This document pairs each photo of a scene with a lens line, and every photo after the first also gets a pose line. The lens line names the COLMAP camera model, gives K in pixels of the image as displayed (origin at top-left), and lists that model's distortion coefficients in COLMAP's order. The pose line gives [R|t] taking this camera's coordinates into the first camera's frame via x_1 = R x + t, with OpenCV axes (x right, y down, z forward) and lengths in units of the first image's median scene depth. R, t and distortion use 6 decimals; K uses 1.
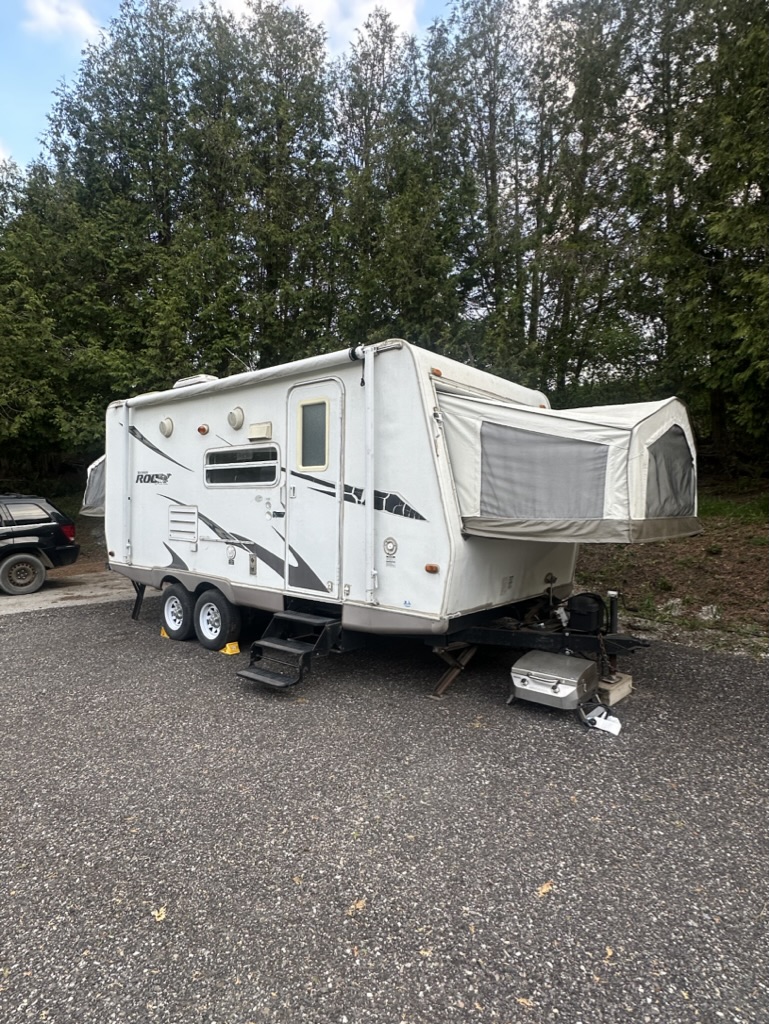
lens RADIAL K [[541.3, 0, 384.5], [0, 541.3, 512.0], [0, 0, 1]] dist [0.000135, -0.000594]
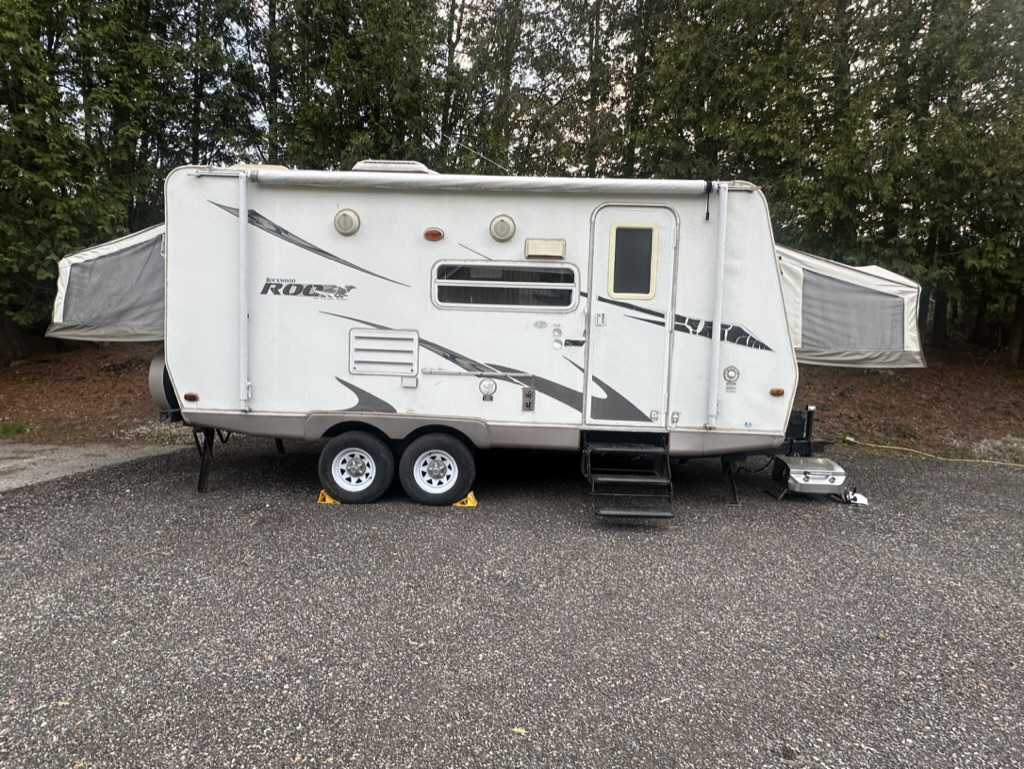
lens RADIAL K [[541.3, 0, 512.0], [0, 541.3, 384.5], [0, 0, 1]] dist [0.000135, -0.000594]
pose [[0.798753, -0.020889, 0.601296, -0.870454], [-0.015183, 0.998379, 0.054852, 0.027275], [-0.601467, -0.052942, 0.797141, 0.341865]]
